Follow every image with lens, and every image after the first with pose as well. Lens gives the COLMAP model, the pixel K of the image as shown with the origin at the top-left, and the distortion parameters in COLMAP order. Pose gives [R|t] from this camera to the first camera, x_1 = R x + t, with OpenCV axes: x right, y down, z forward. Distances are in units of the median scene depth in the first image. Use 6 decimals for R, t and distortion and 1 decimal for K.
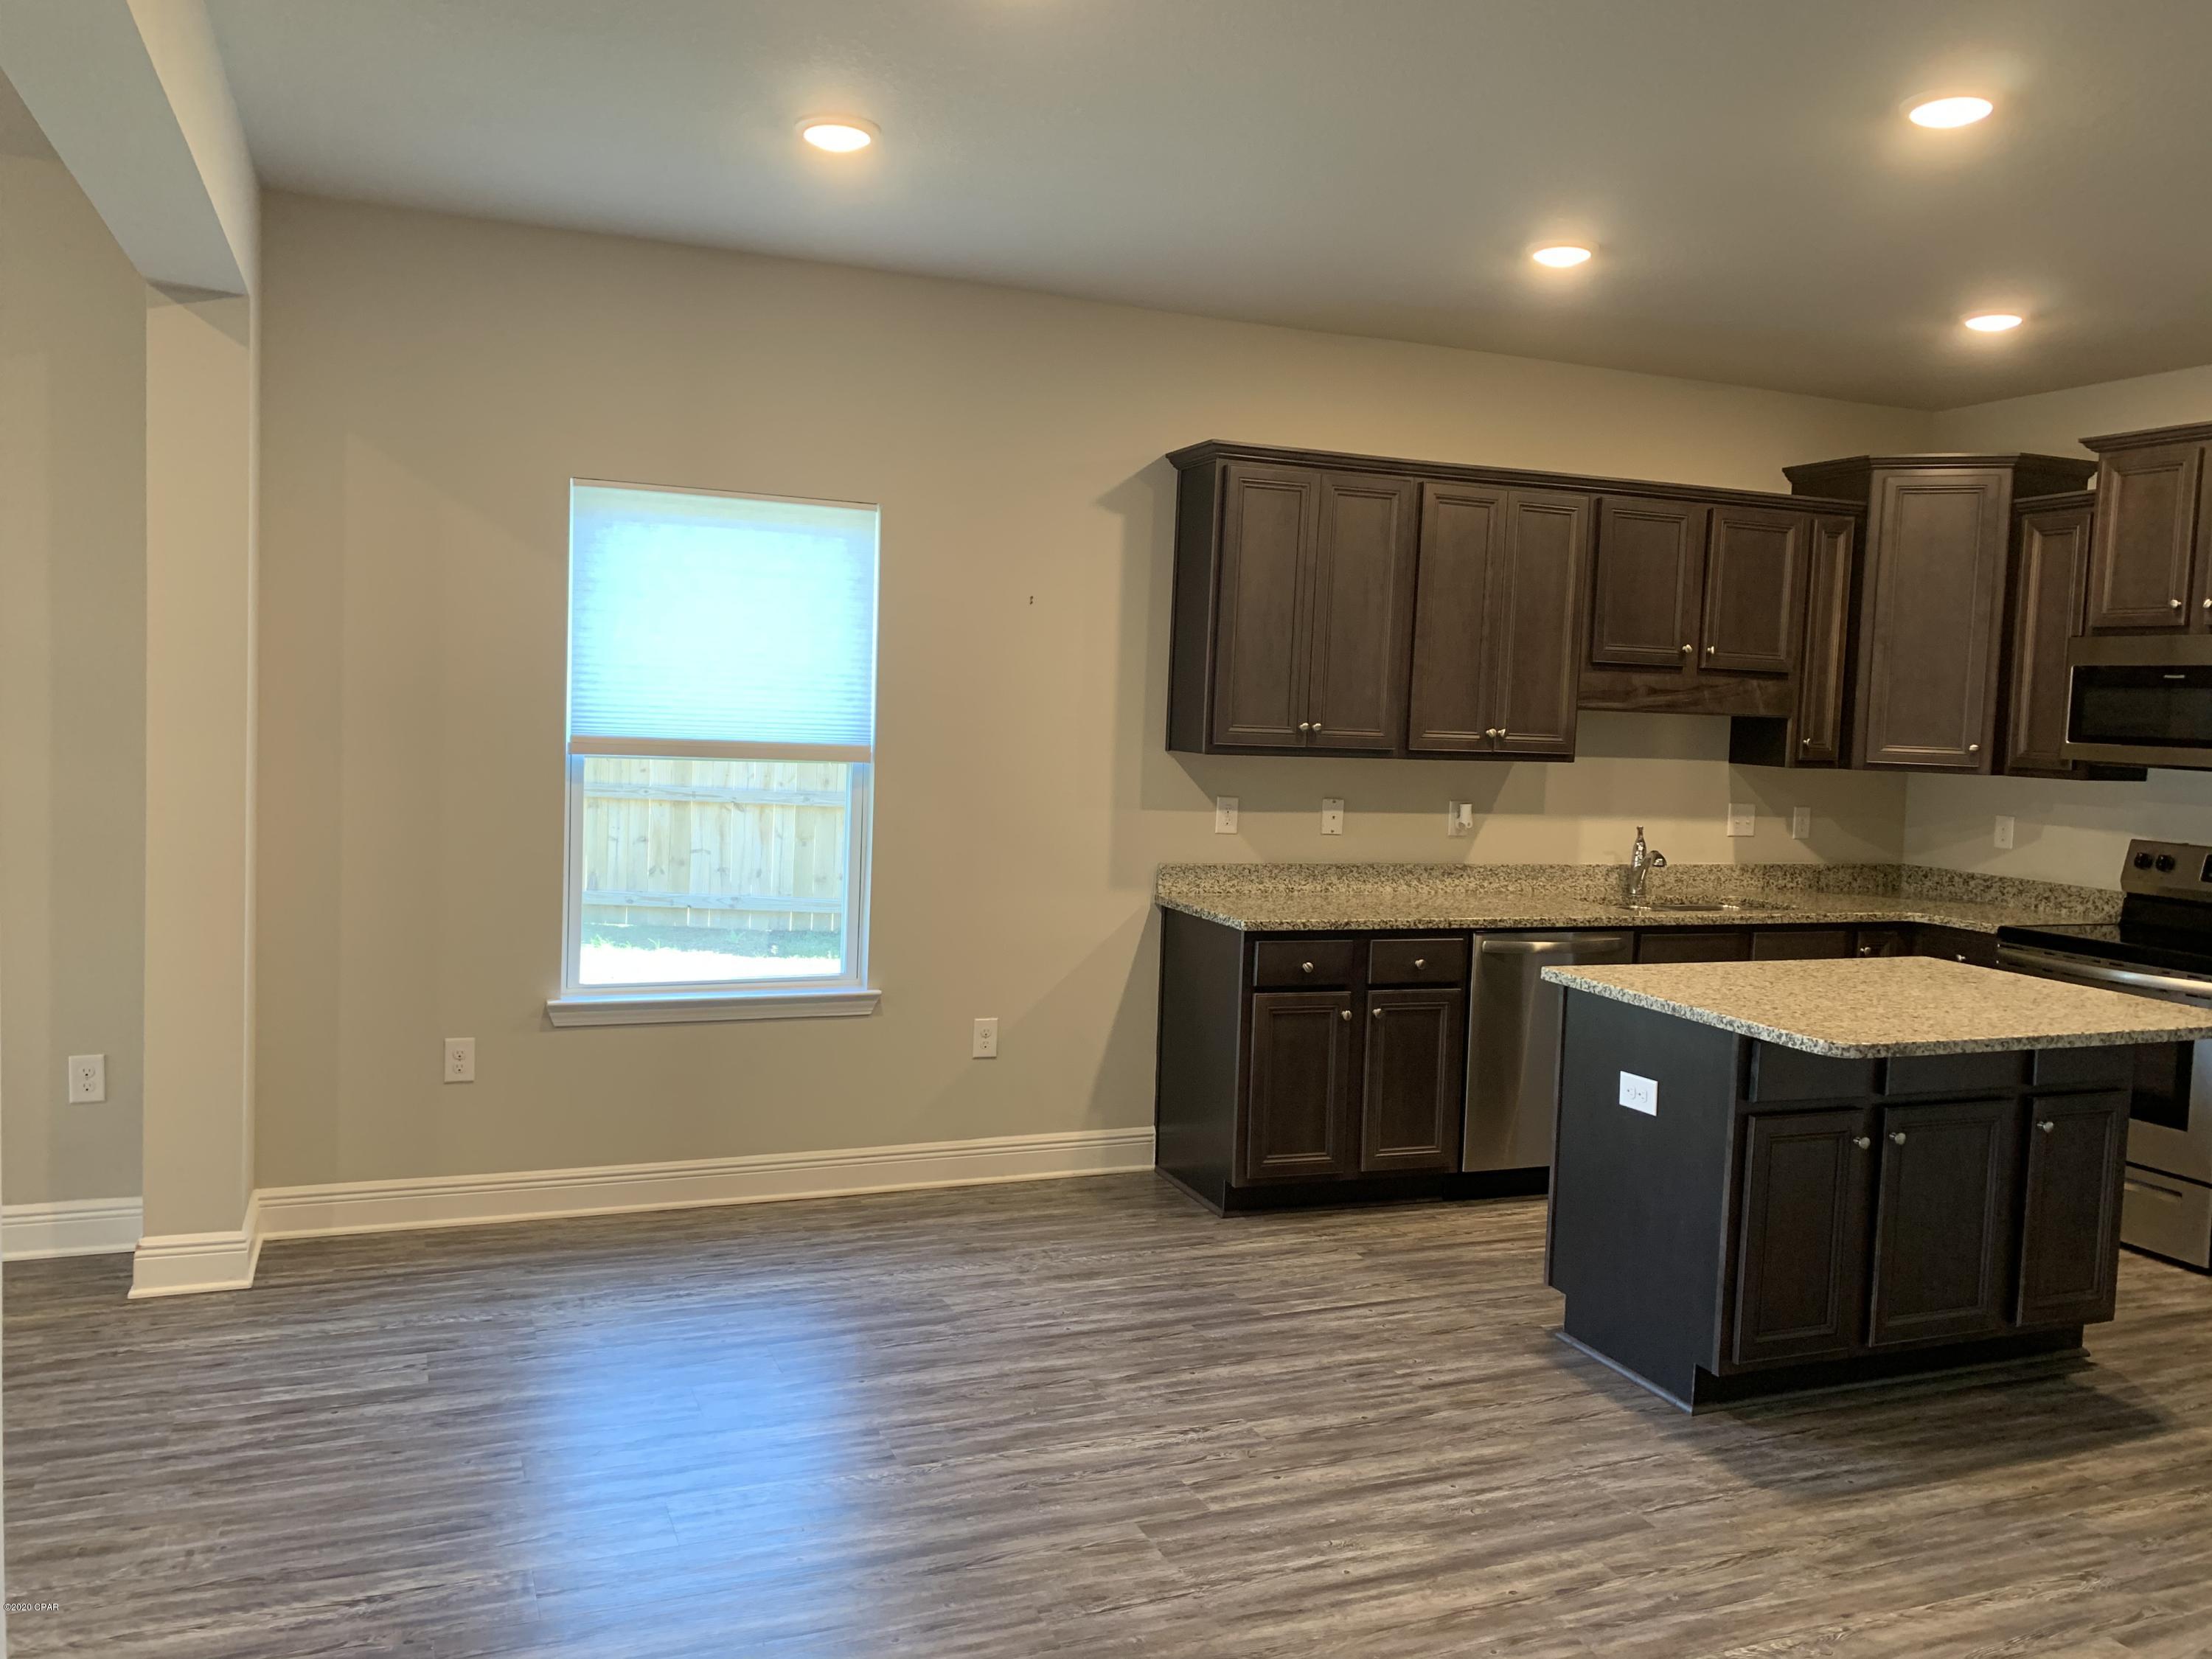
lens RADIAL K [[1705.7, 0, 1097.3], [0, 1705.7, 787.0], [0, 0, 1]] dist [0.041968, -0.041089]
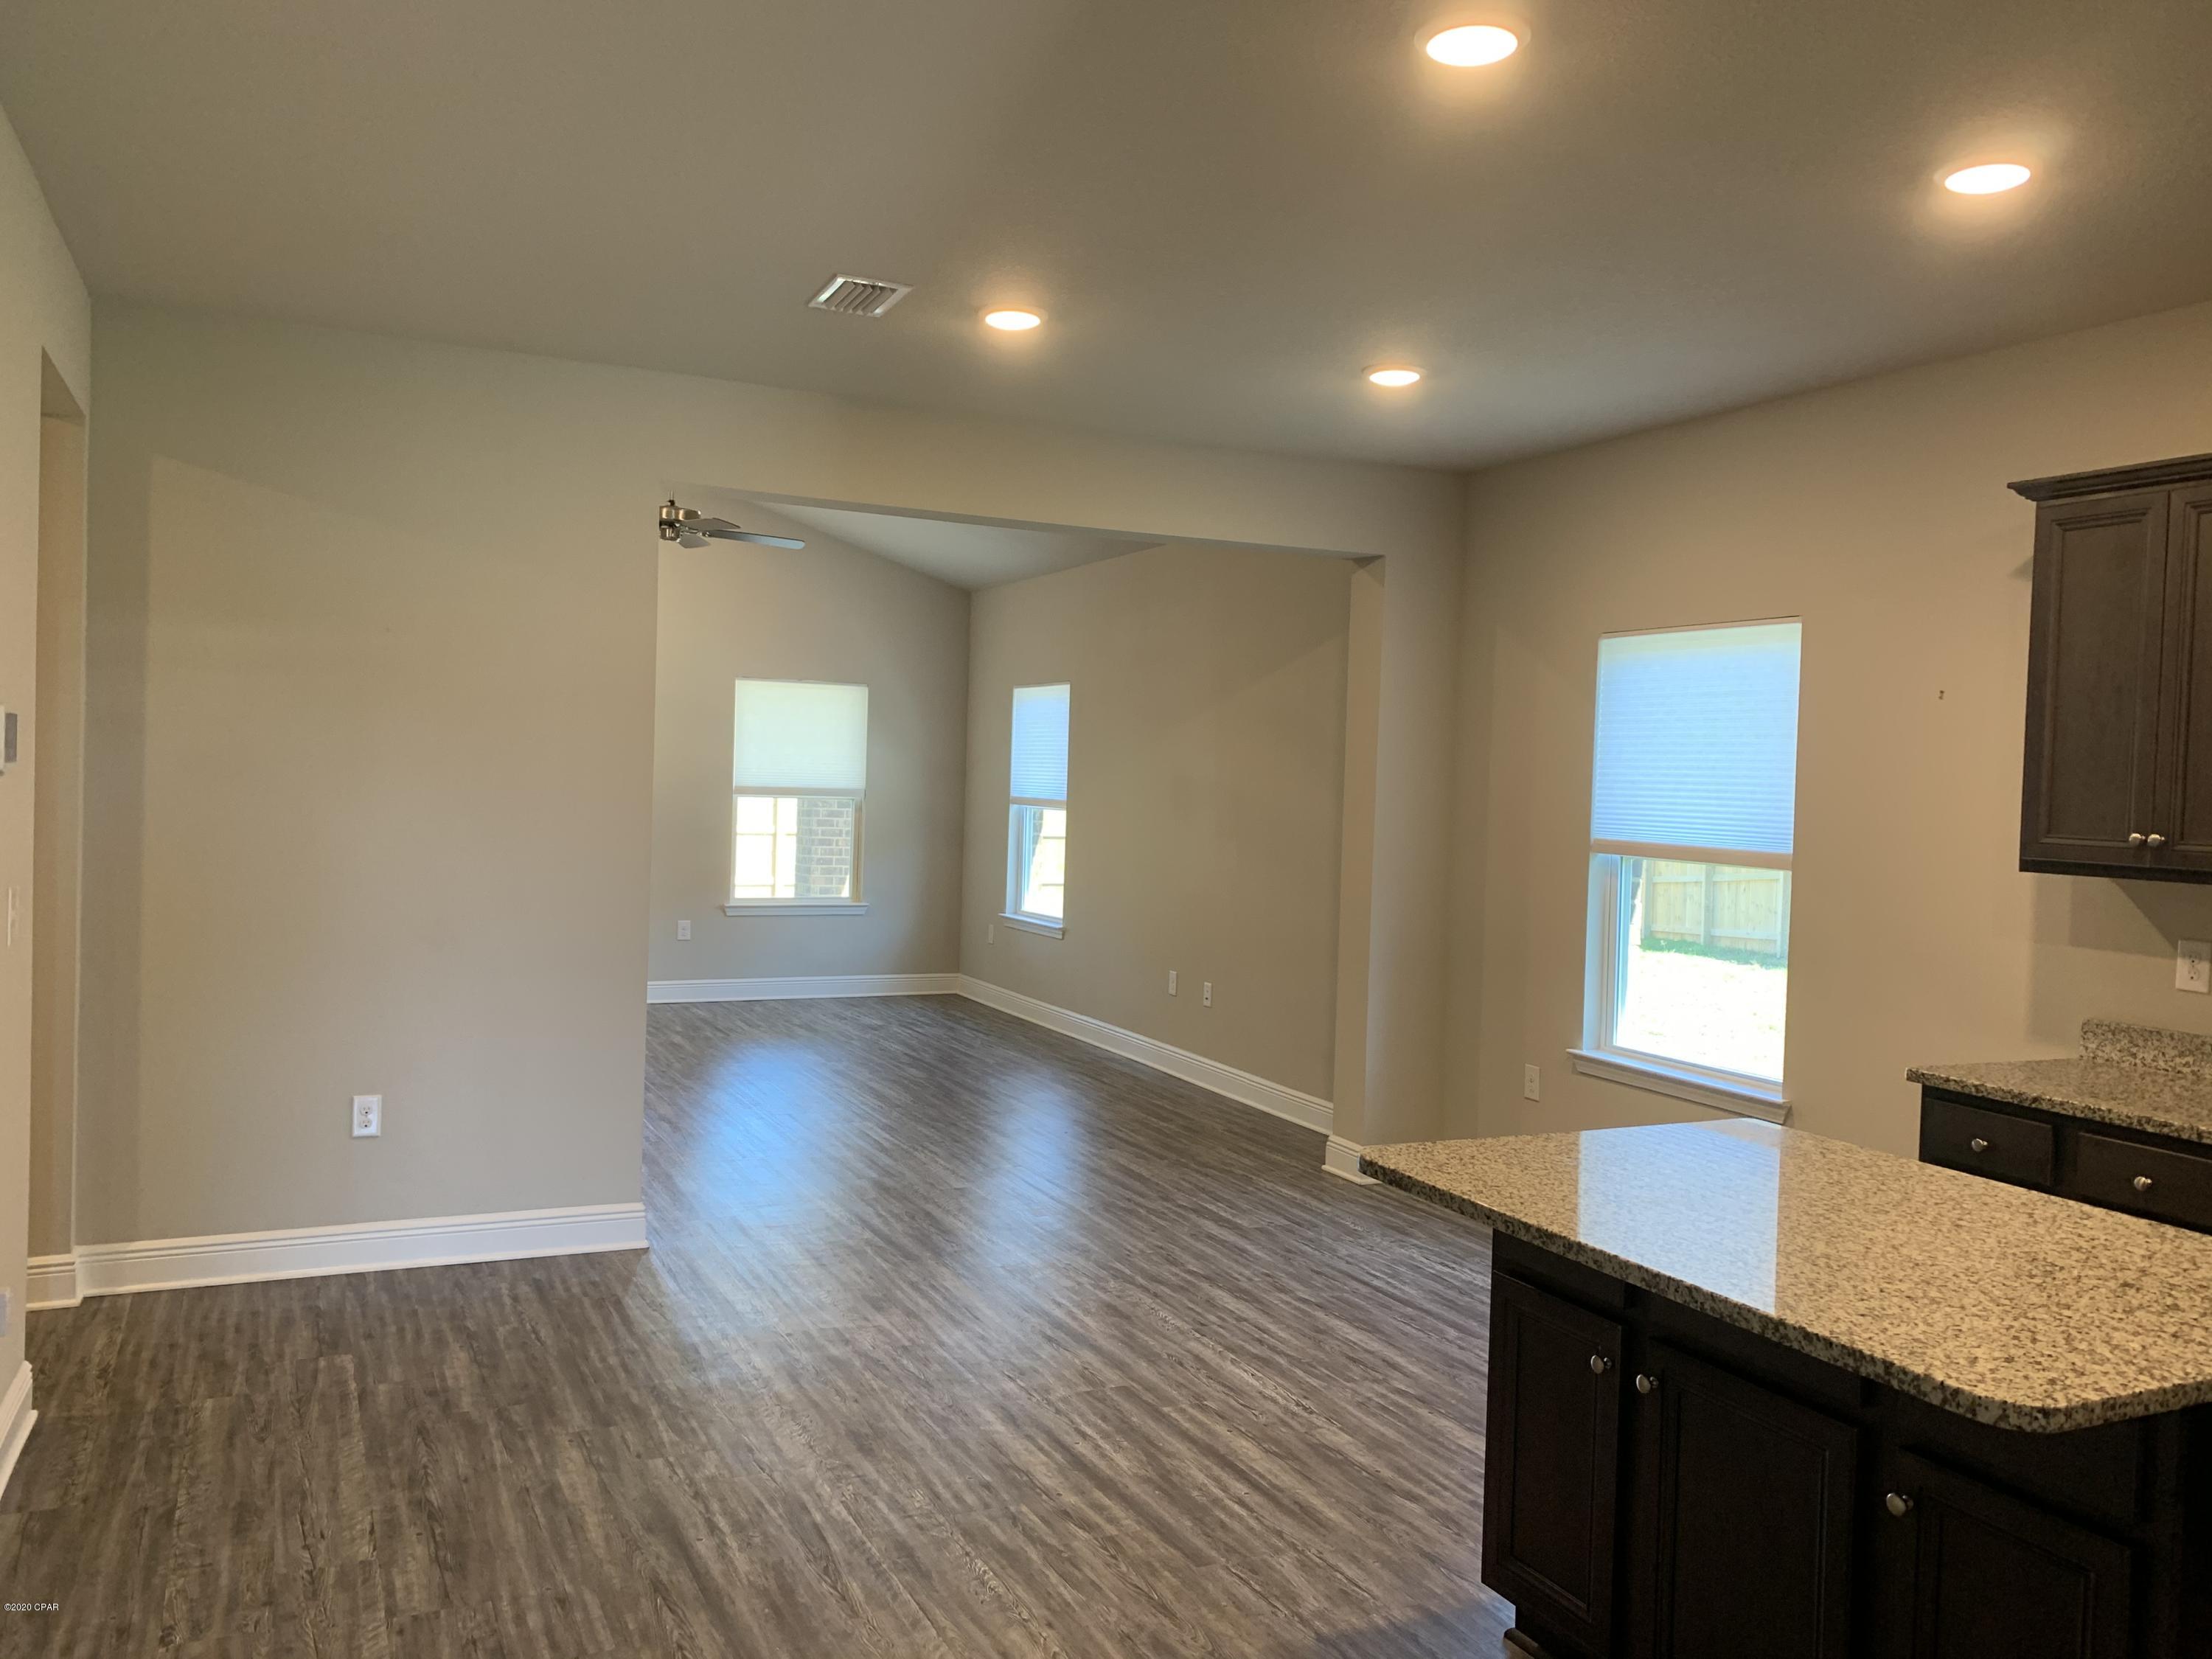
lens RADIAL K [[1705.7, 0, 1107.8], [0, 1705.7, 838.8], [0, 0, 1]] dist [0.041968, -0.041089]
pose [[0.057267, 0.000736, -0.998359, 1.204145], [-0.080815, 0.996722, -0.003901, 0.004333], [0.995083, 0.080905, 0.057138, 0.763461]]
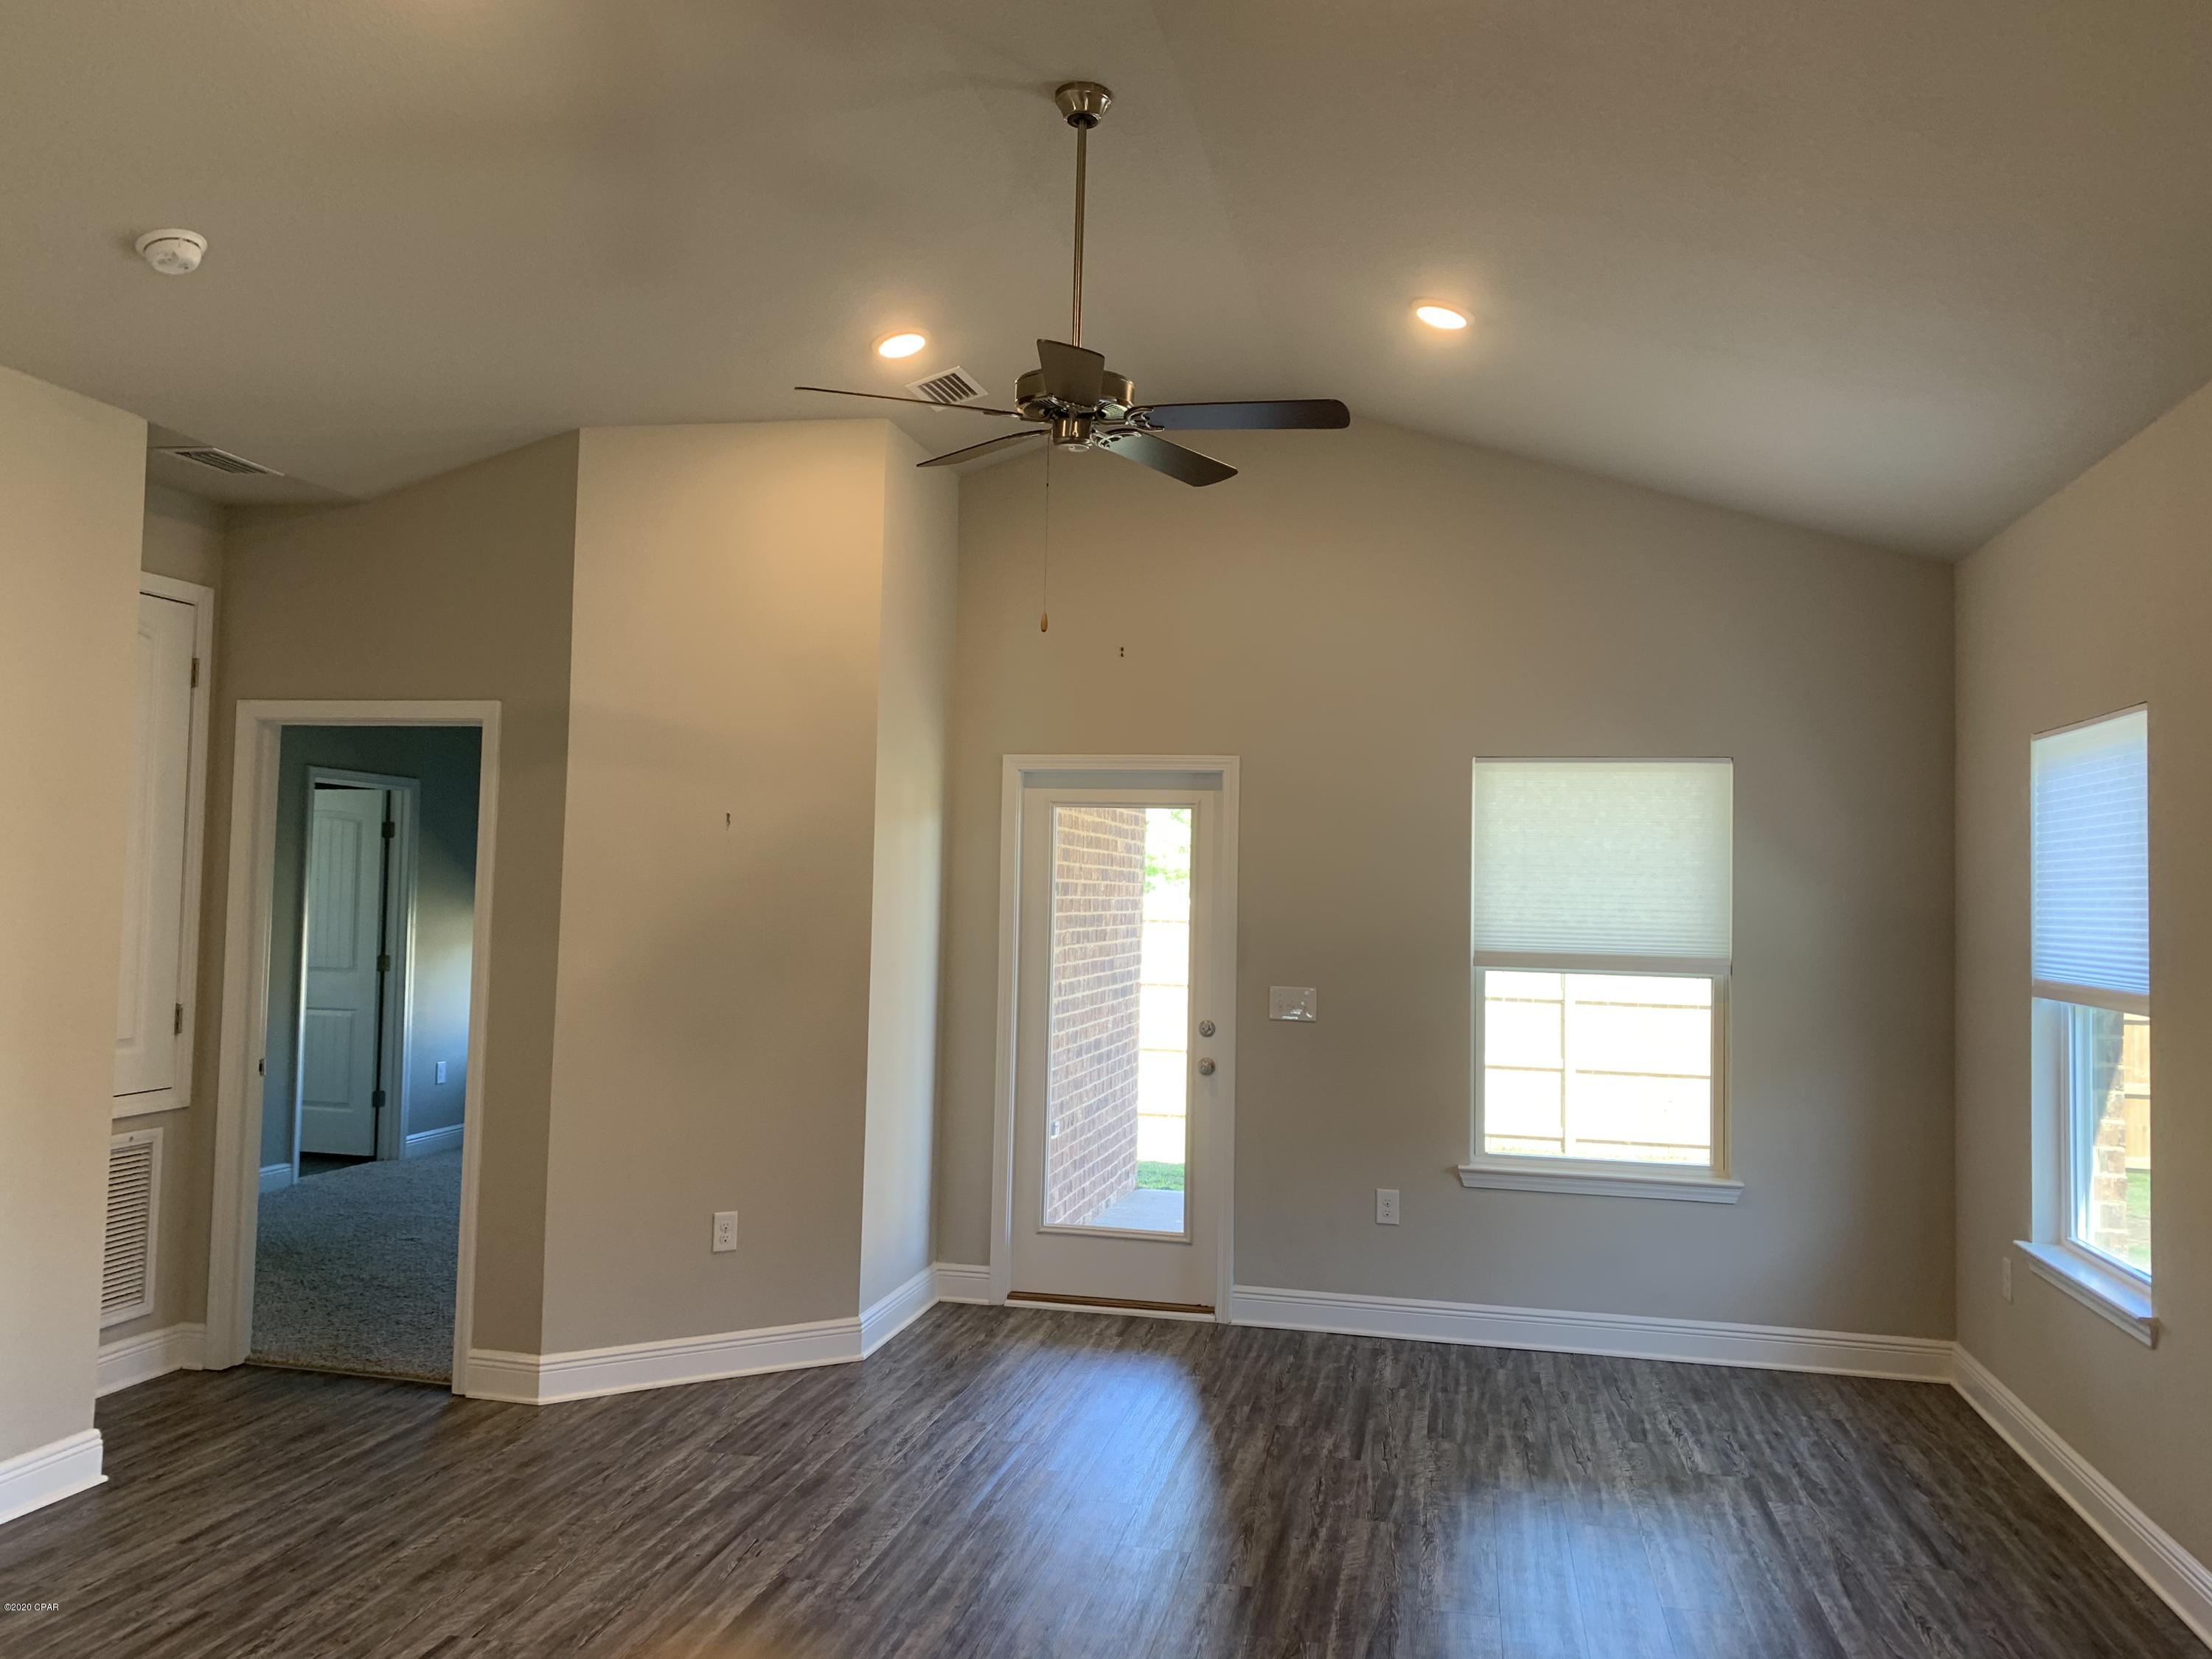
lens RADIAL K [[1705.7, 0, 1089.2], [0, 1705.7, 805.5], [0, 0, 1]] dist [0.041968, -0.041089]
pose [[-0.575769, -0.094273, -0.812160, -0.222462], [-0.088678, 0.994671, -0.052591, -0.065513], [0.812789, 0.041740, -0.581060, 0.933510]]
